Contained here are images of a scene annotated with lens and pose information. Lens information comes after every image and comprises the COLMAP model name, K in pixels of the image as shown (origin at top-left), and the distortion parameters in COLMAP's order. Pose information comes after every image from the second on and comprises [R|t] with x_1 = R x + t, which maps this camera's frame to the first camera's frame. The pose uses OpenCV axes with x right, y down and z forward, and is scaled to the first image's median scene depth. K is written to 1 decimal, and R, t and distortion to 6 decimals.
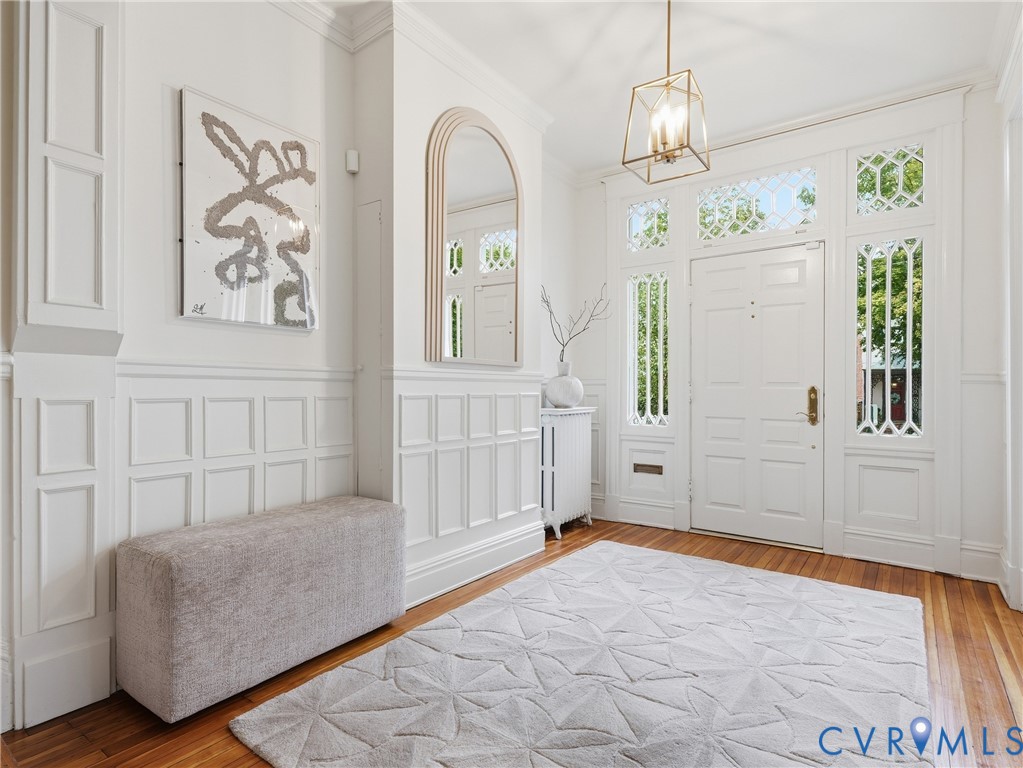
lens RADIAL K [[536.6, 0, 512.6], [0, 536.6, 387.3], [0, 0, 1]] dist [-0.004861, 0.003710]
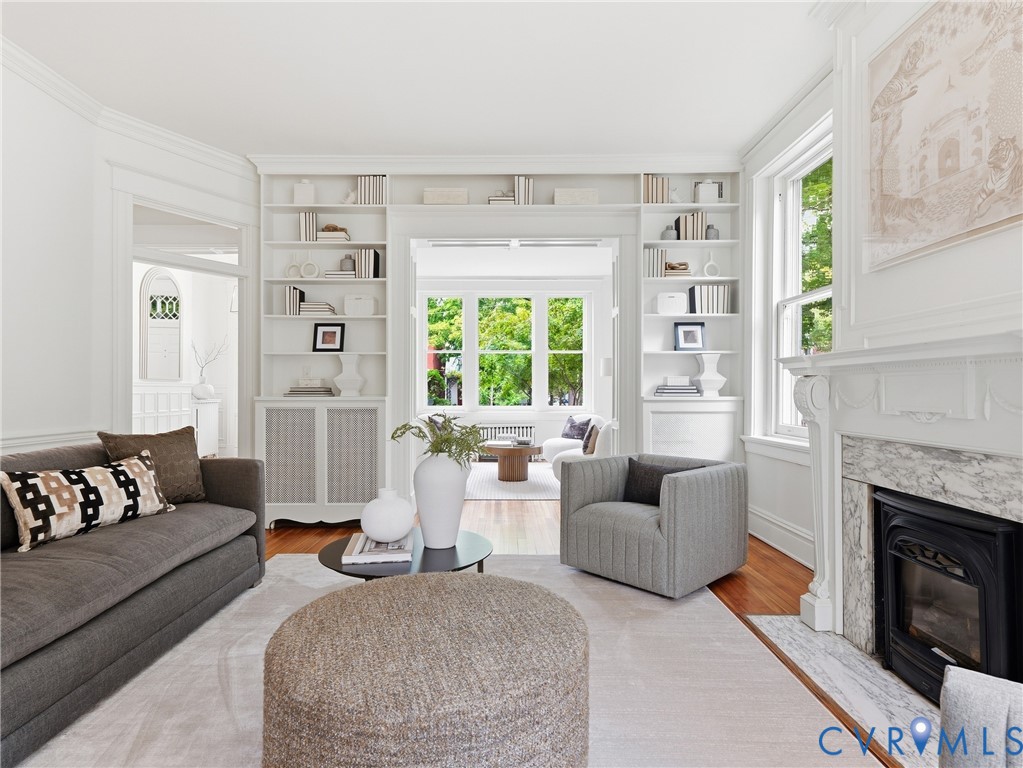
lens RADIAL K [[536.6, 0, 510.8], [0, 536.6, 385.5], [0, 0, 1]] dist [-0.004861, 0.003710]
pose [[0.798639, 0.001615, 0.601809, -0.236163], [-0.000578, 0.999998, -0.001917, -0.012937], [-0.601811, 0.001183, 0.798638, -1.594124]]
